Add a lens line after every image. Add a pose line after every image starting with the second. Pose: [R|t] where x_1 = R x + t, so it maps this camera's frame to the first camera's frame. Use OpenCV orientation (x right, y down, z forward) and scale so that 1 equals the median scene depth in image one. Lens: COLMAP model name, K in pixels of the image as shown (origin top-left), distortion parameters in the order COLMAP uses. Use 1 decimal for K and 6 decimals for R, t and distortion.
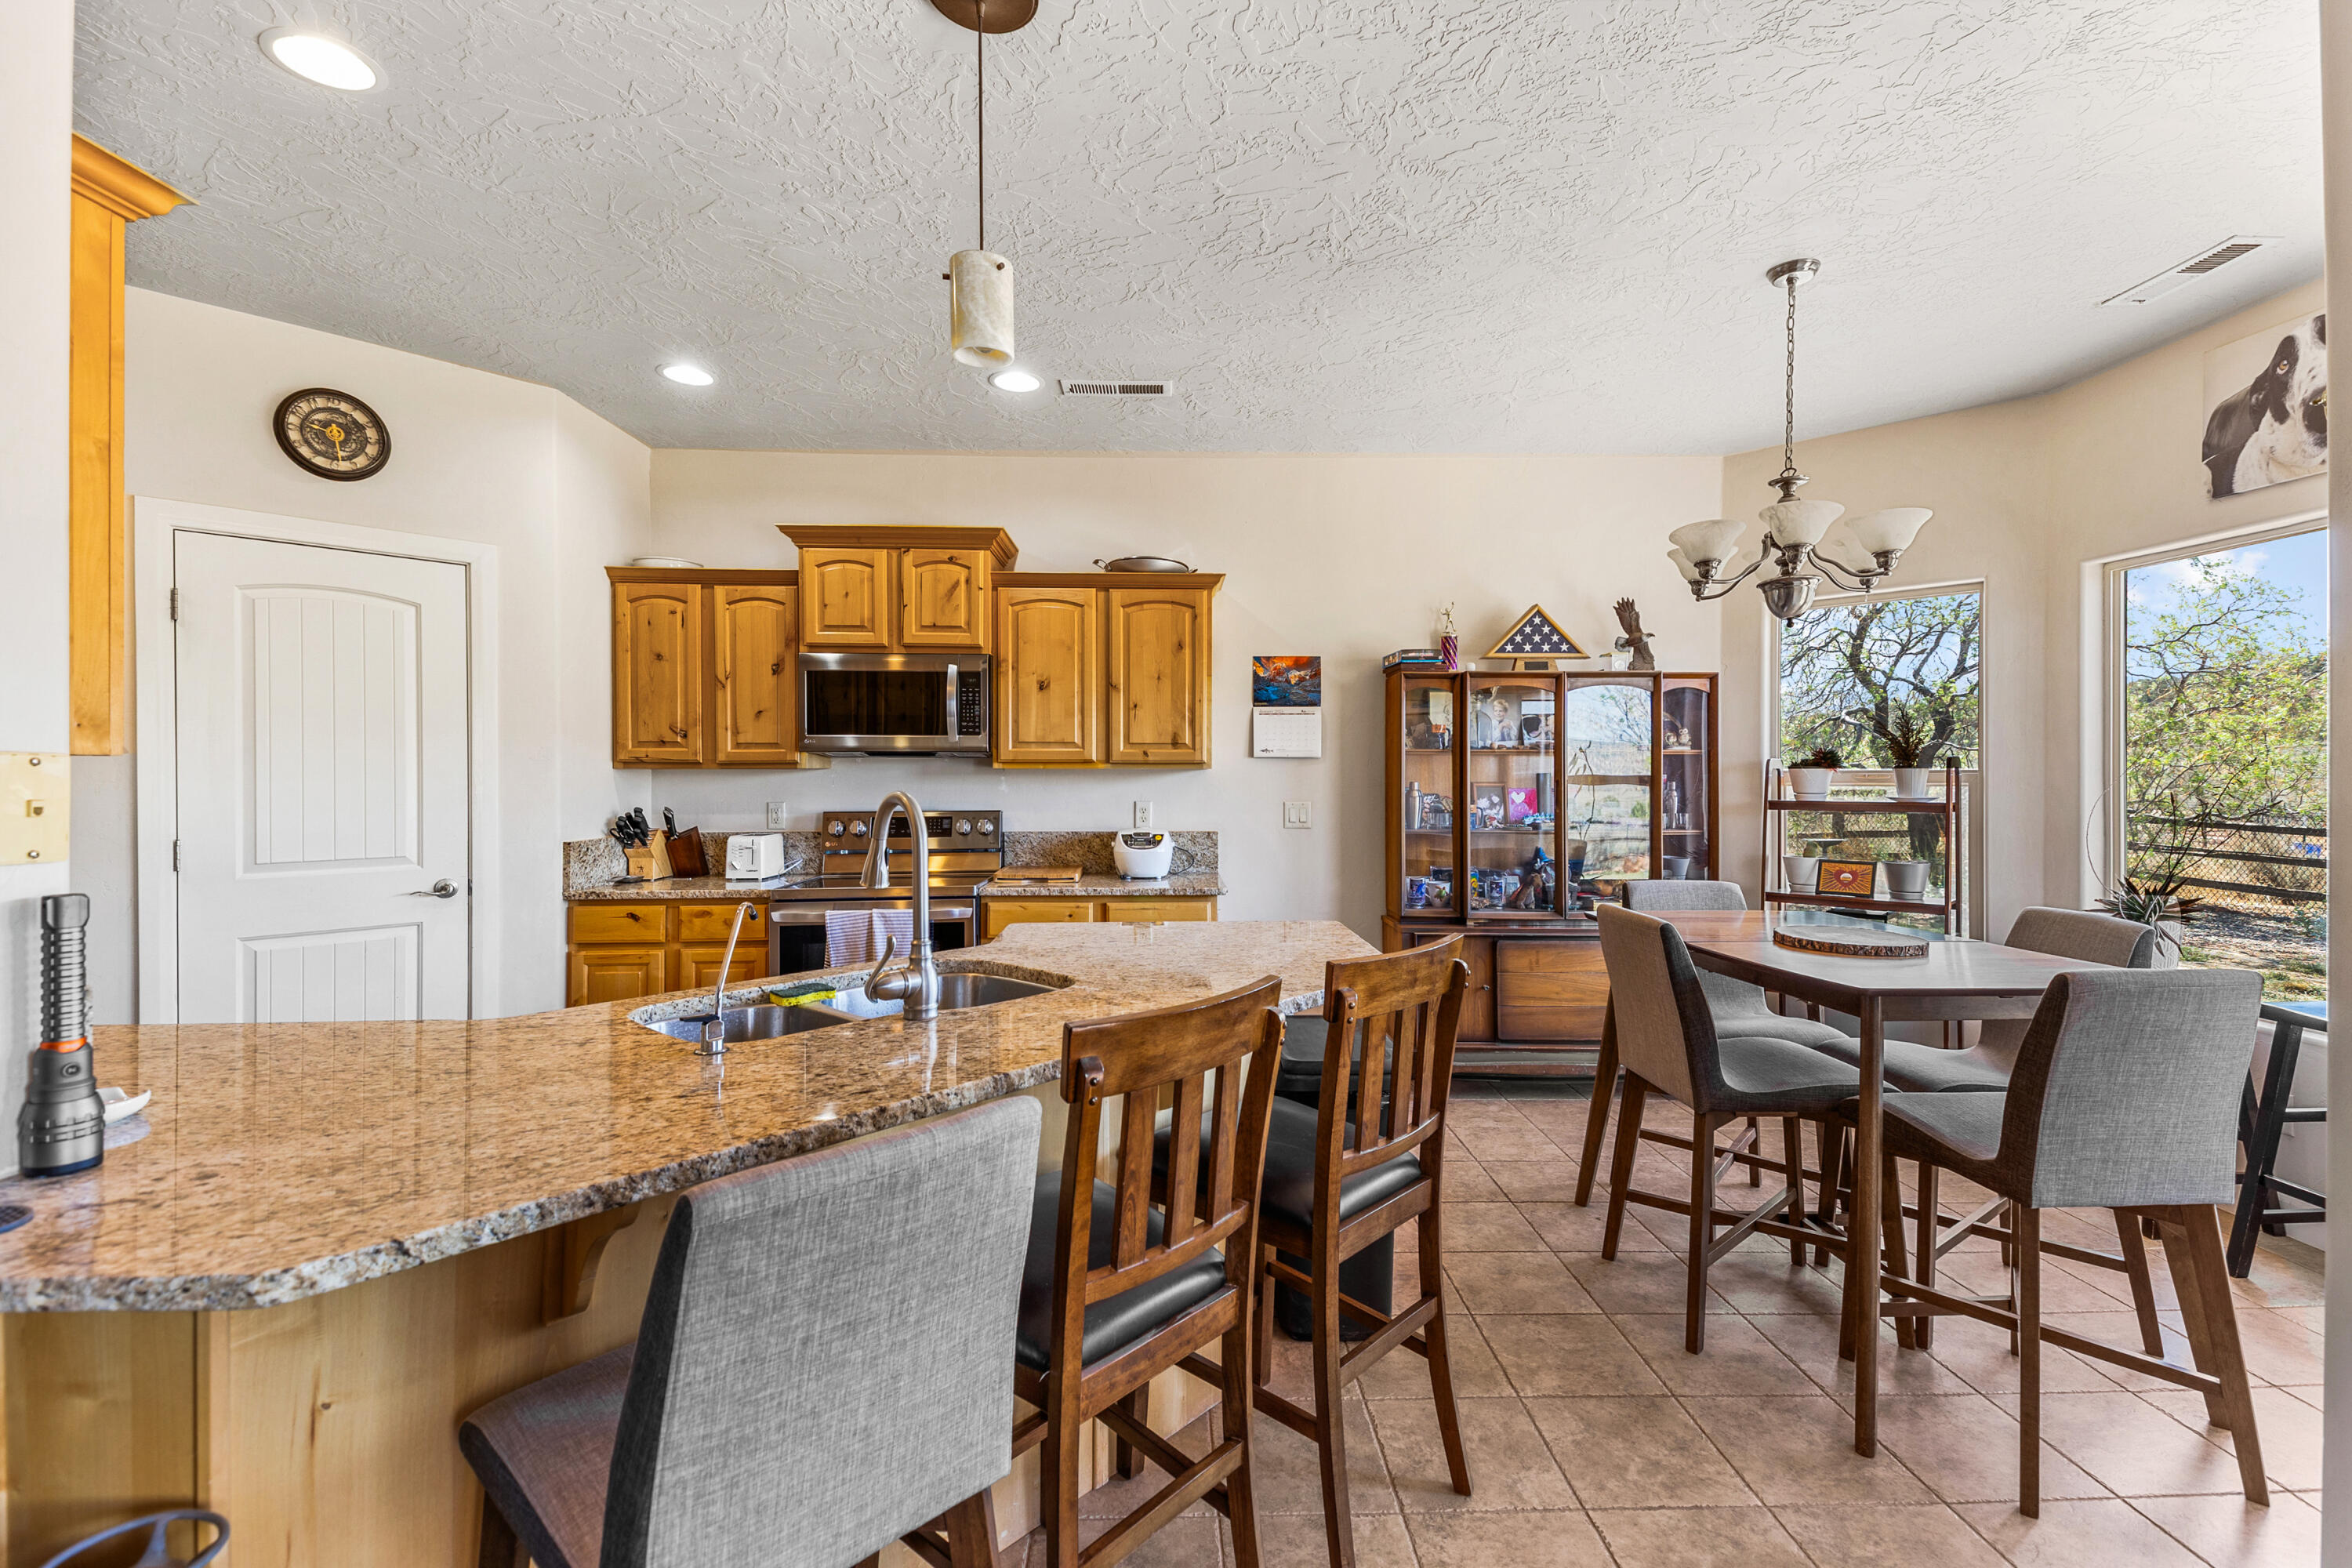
lens RADIAL K [[1036.4, 0, 1189.0], [0, 1036.4, 782.3], [0, 0, 1]] dist [0.061596, -0.029480]
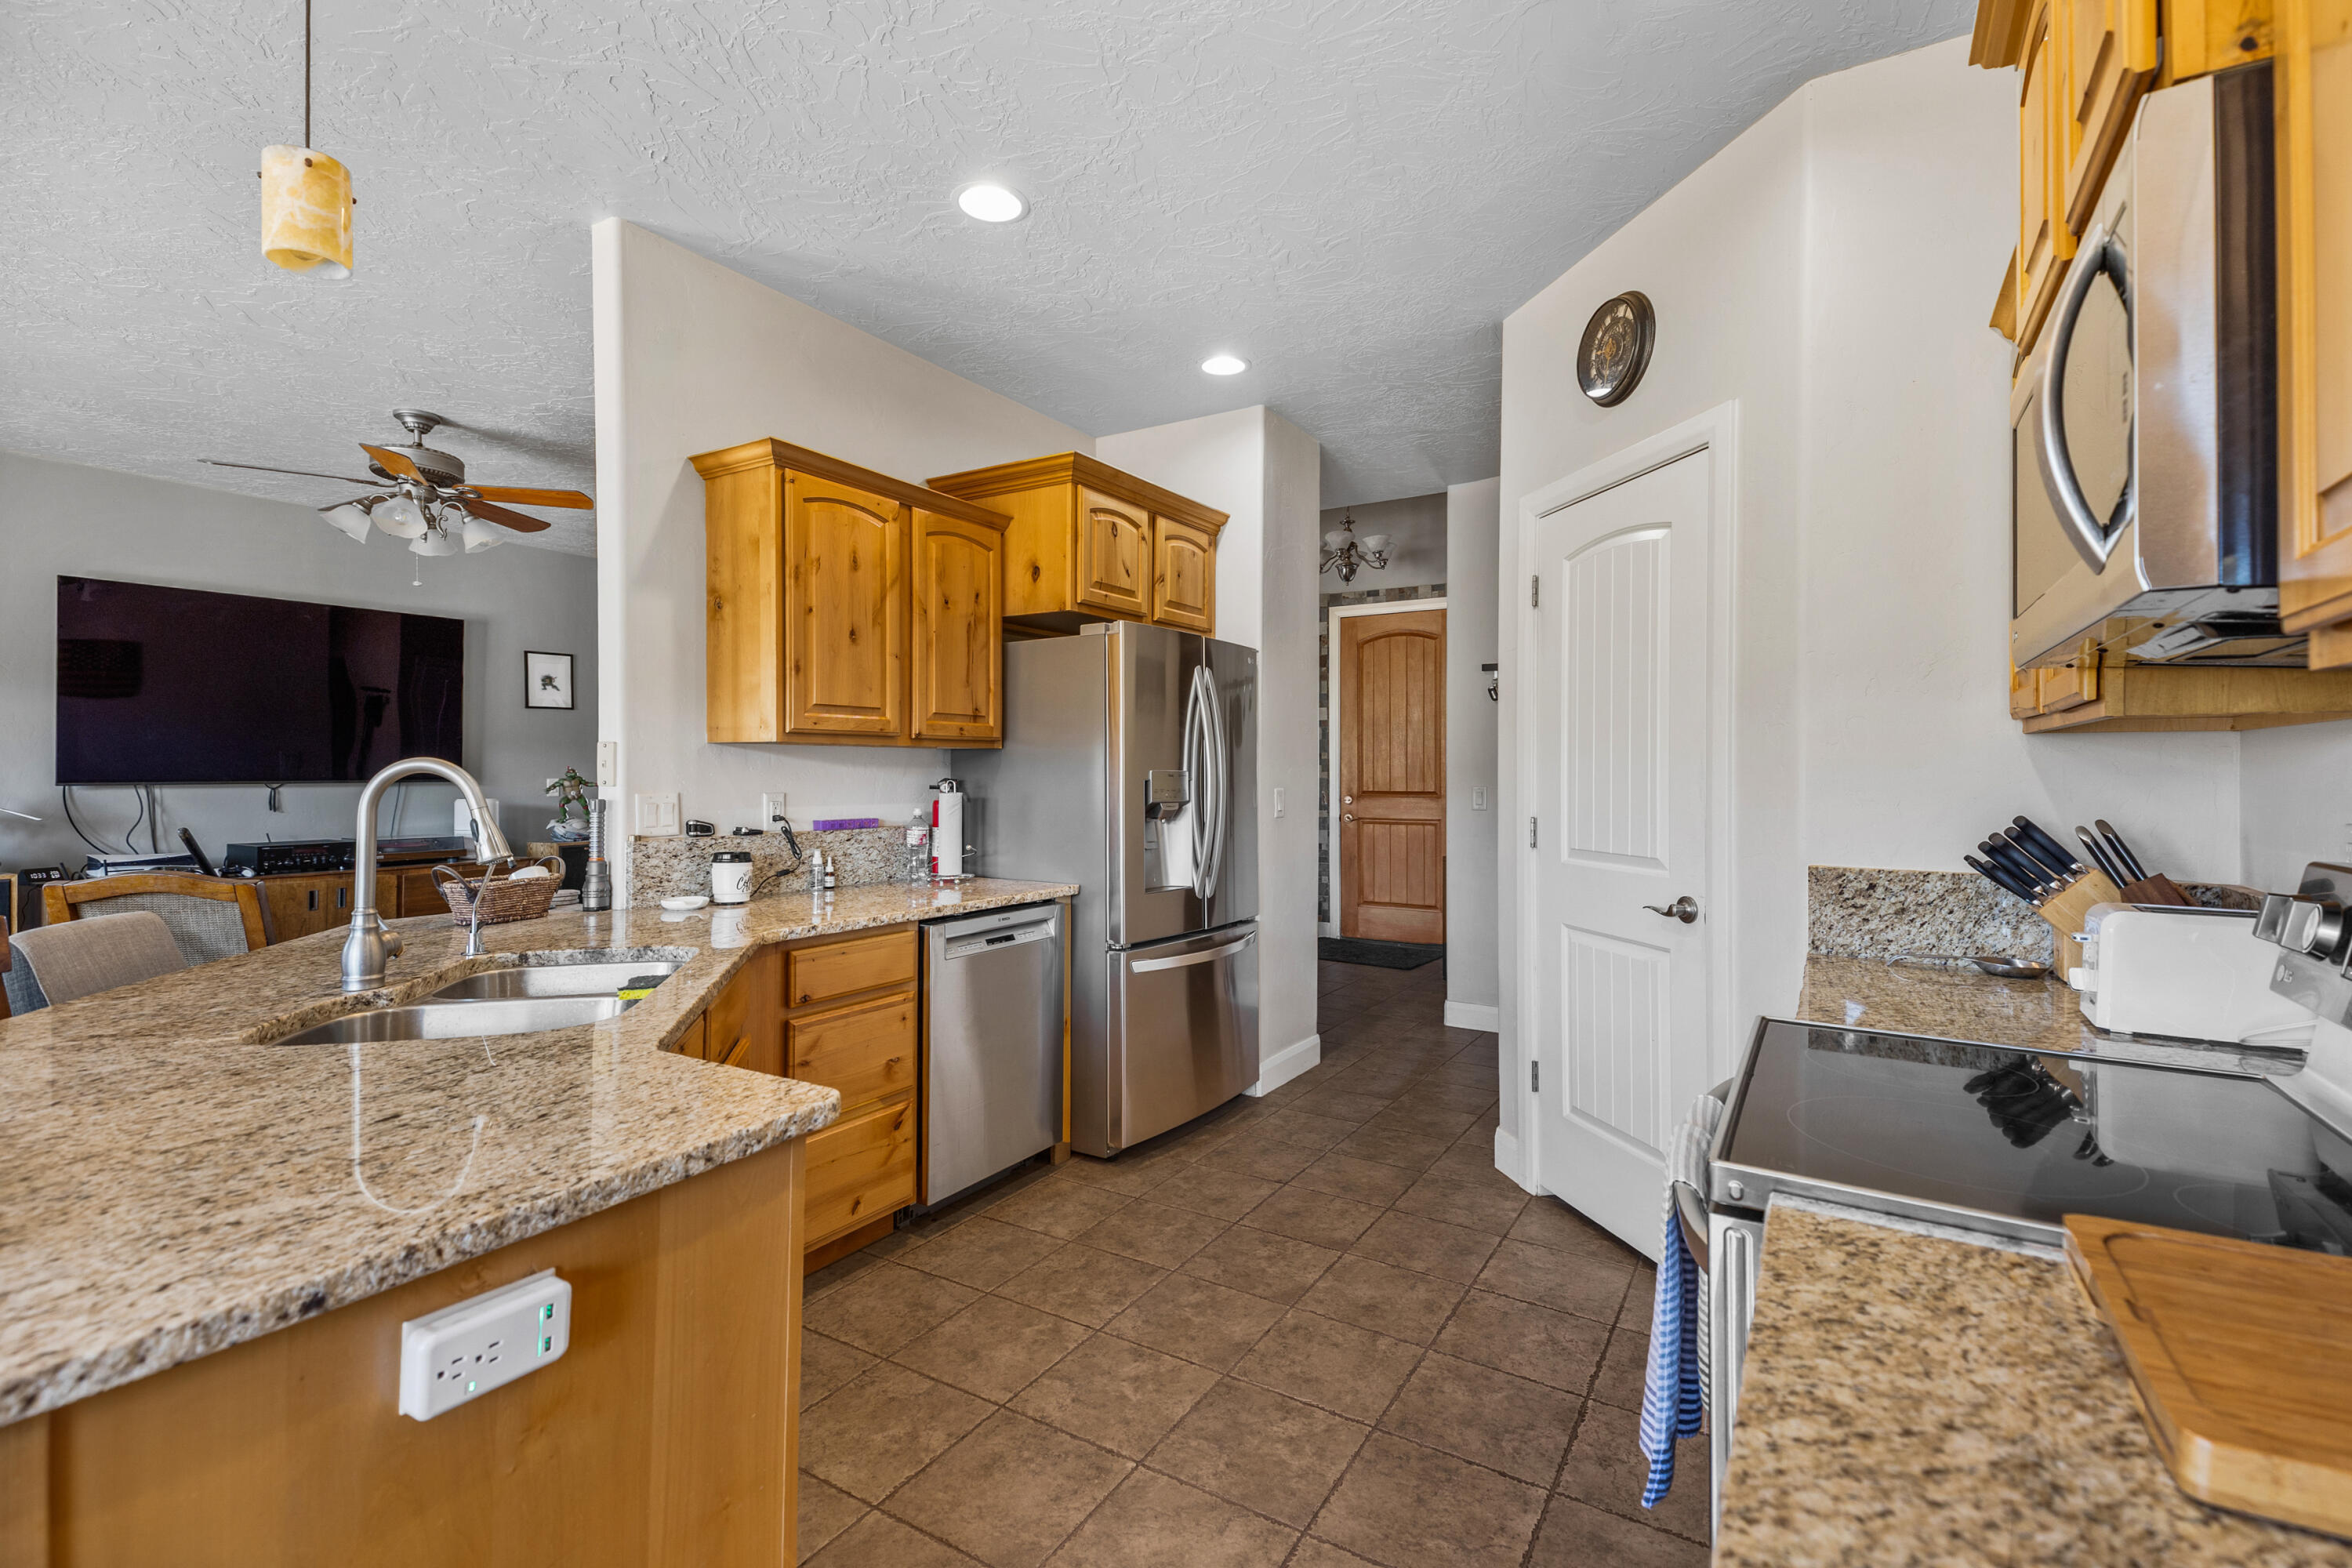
lens RADIAL K [[1058.2, 0, 1167.4], [0, 1058.2, 762.1], [0, 0, 1]] dist [0.097242, -0.041875]
pose [[-0.552752, -0.007225, -0.833314, 0.089680], [-0.007054, 0.999967, -0.003991, 0.005086], [0.833316, 0.003672, -0.552785, 0.977849]]
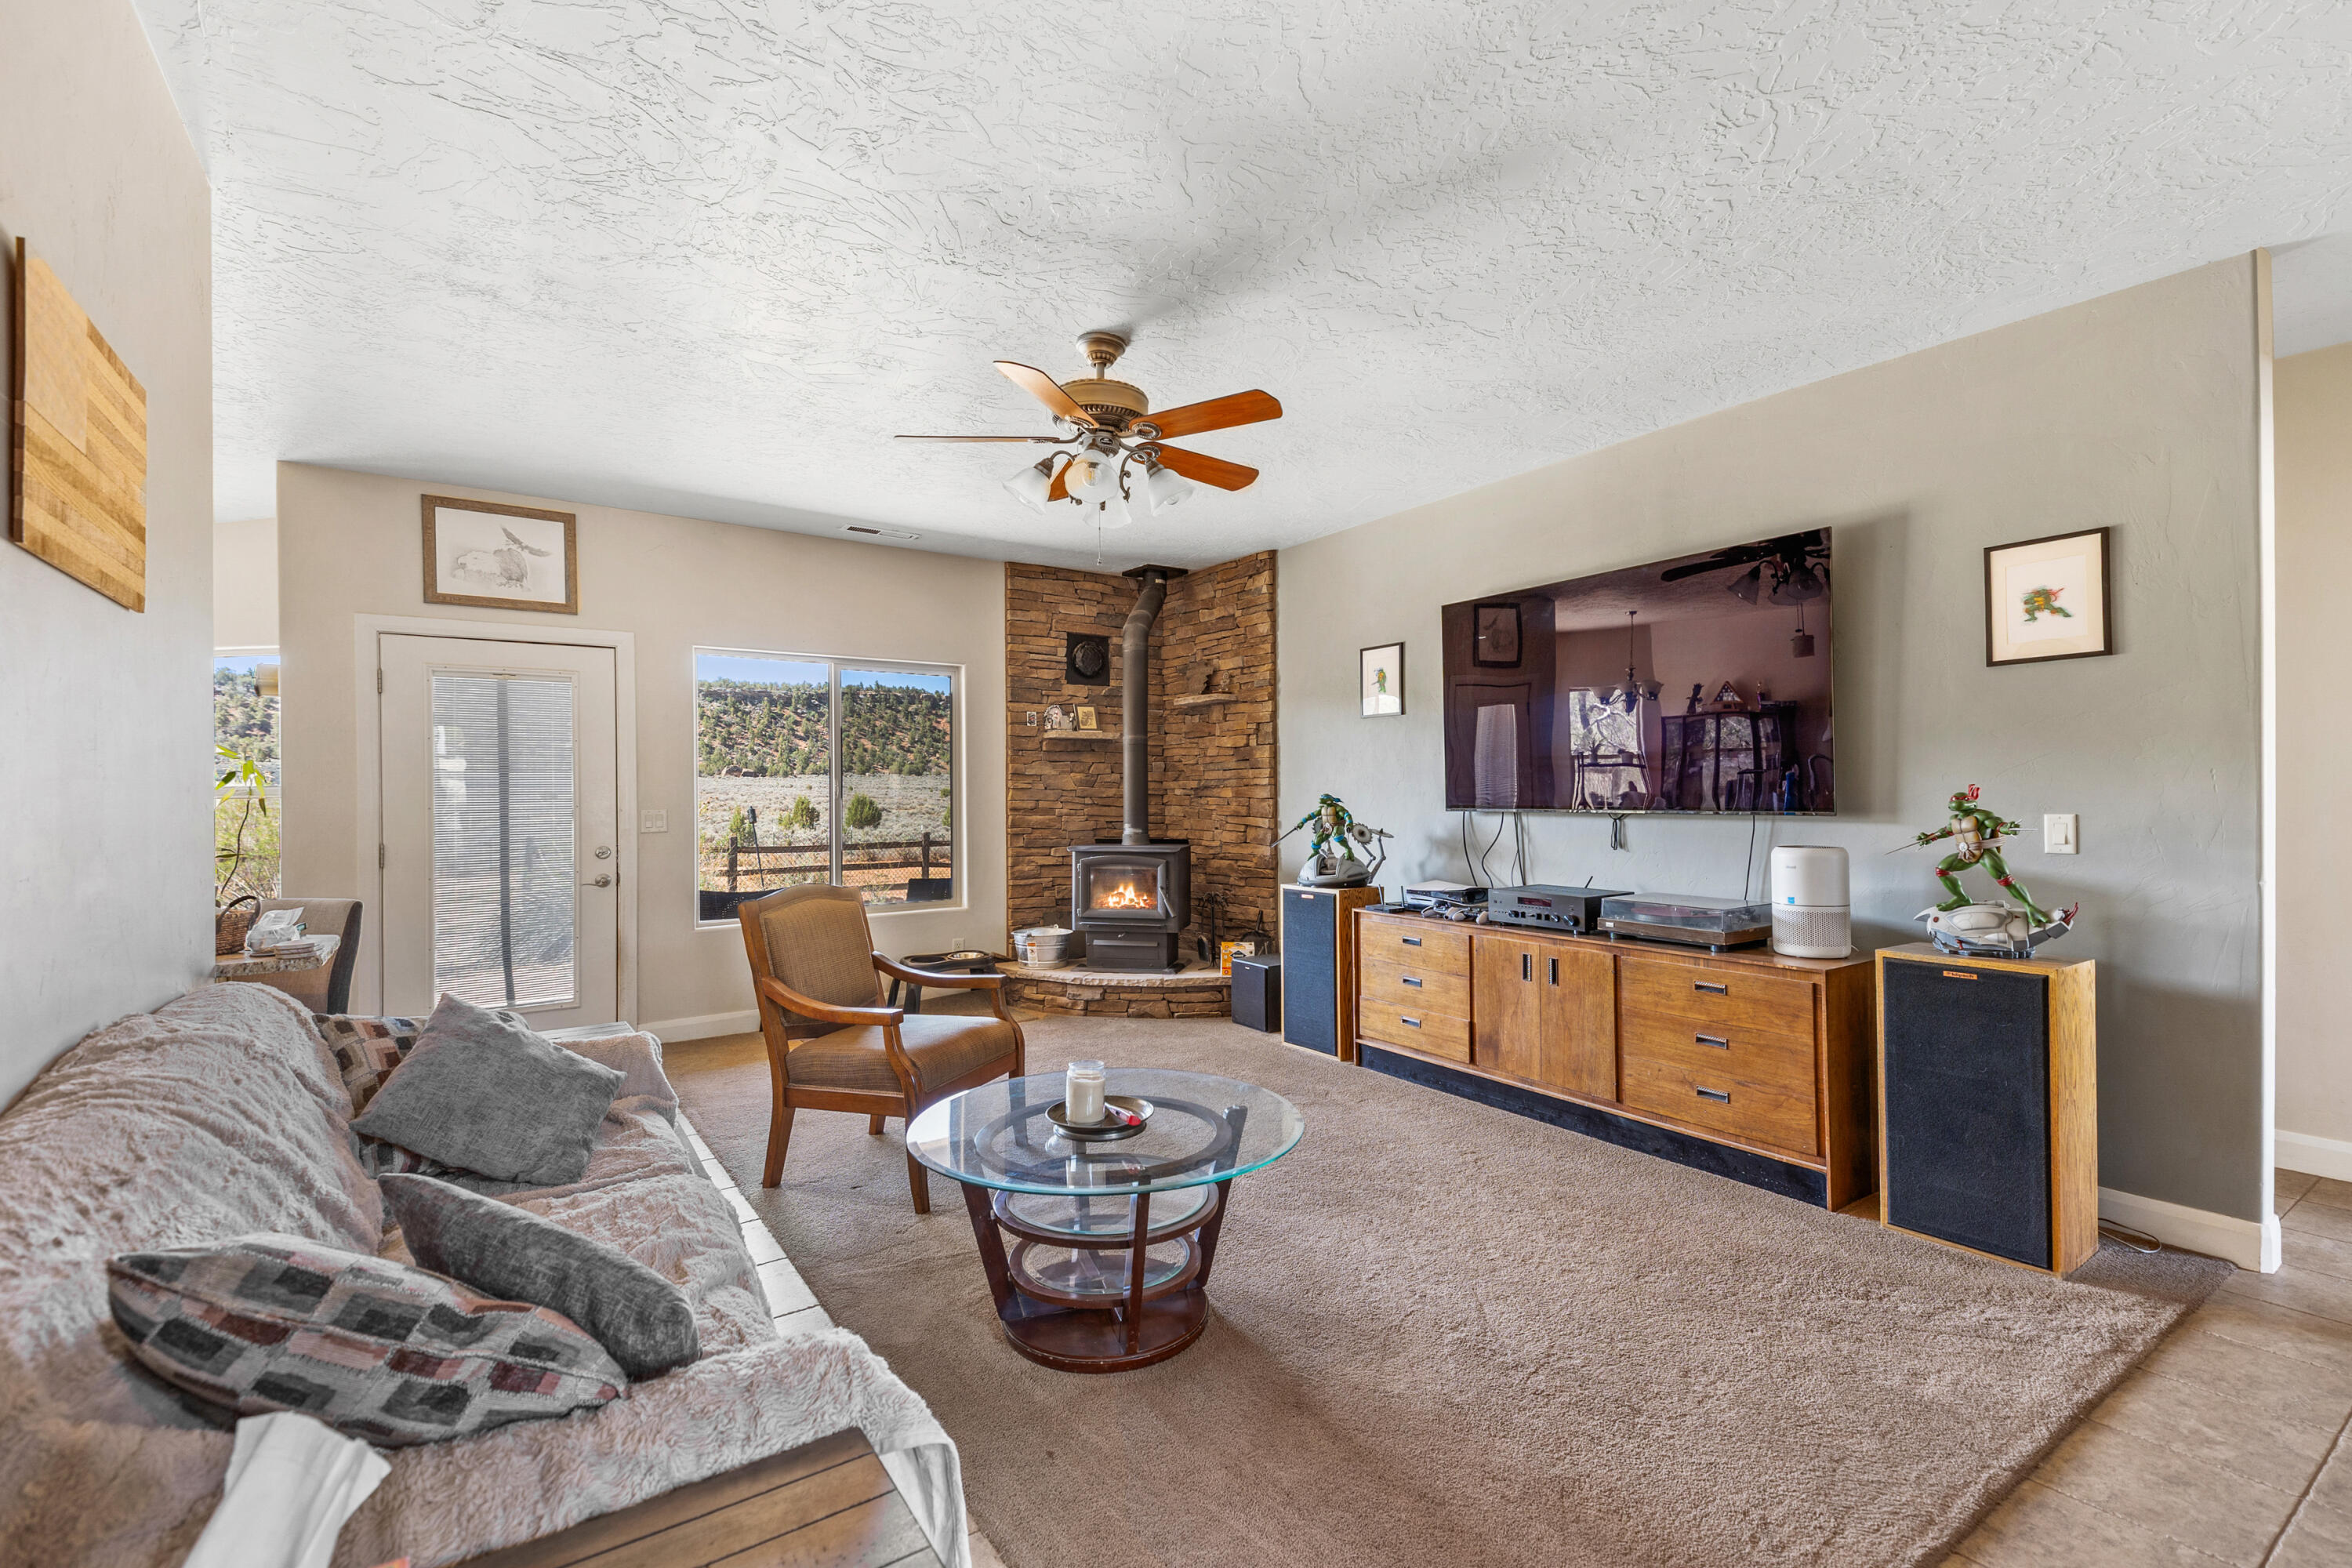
lens RADIAL K [[1036.4, 0, 1189.0], [0, 1036.4, 782.3], [0, 0, 1]] dist [0.061596, -0.029480]
pose [[-0.549262, 0.009714, 0.835594, -1.122783], [0.009436, 0.999941, -0.005422, 0.006527], [-0.835597, 0.004907, -0.549321, 0.136360]]
